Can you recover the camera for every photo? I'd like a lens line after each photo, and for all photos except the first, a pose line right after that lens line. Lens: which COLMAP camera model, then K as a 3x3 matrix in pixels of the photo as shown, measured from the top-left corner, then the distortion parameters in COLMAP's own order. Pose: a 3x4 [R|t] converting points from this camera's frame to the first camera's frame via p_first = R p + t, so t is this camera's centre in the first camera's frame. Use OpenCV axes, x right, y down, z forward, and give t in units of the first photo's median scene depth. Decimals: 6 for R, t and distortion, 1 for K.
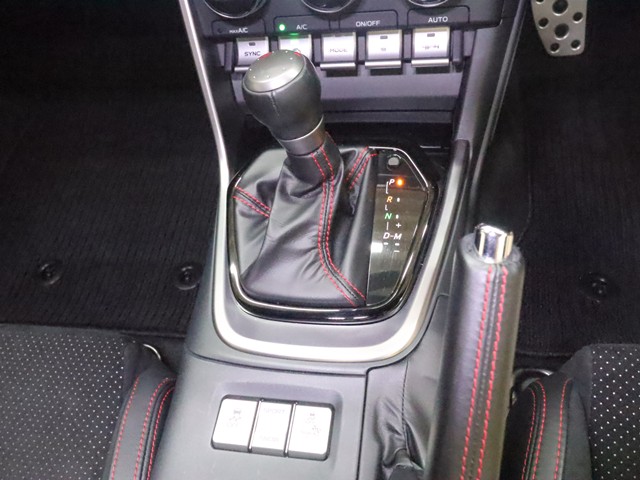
lens RADIAL K [[572.6, 0, 320.0], [0, 572.6, 240.0], [0, 0, 1]] dist [0.014863, 0.002905]
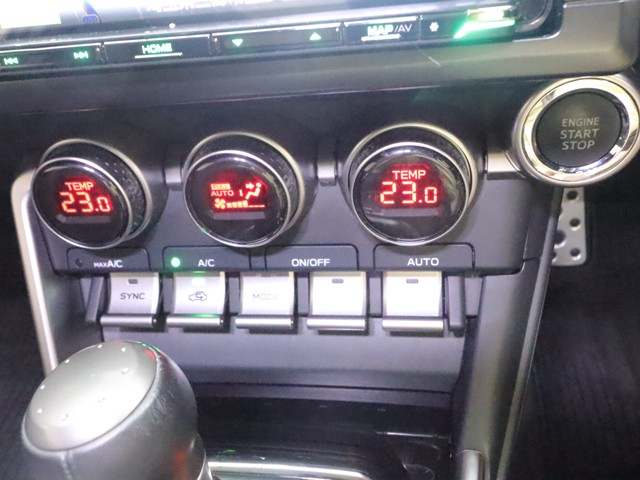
lens RADIAL K [[572.6, 0, 320.0], [0, 572.6, 240.0], [0, 0, 1]] dist [0.014863, 0.002905]
pose [[0.999019, 0.021865, 0.038509, 0.068792], [-0.009884, 0.957760, -0.287400, -0.221824], [-0.043166, 0.286738, 0.957036, 0.398681]]
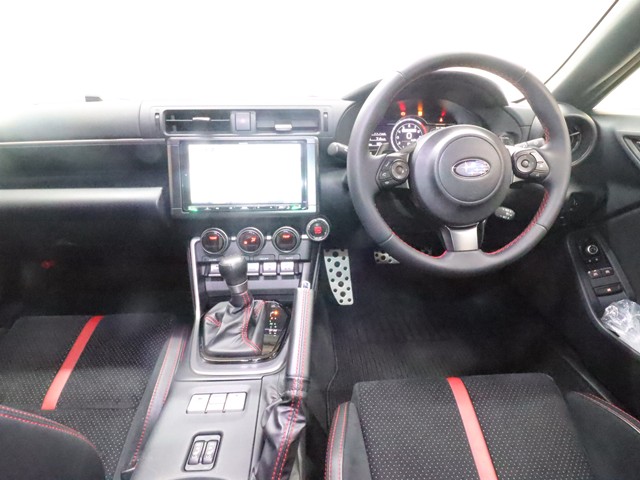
lens RADIAL K [[340.3, 0, 320.0], [0, 340.3, 240.0], [0, 0, 1]] dist [-0.000482, 0.000067]
pose [[0.965258, 0.085179, 0.247025, -0.066031], [0.075996, 0.812993, -0.577293, 0.497937], [-0.250003, 0.576009, 0.778275, -0.369571]]
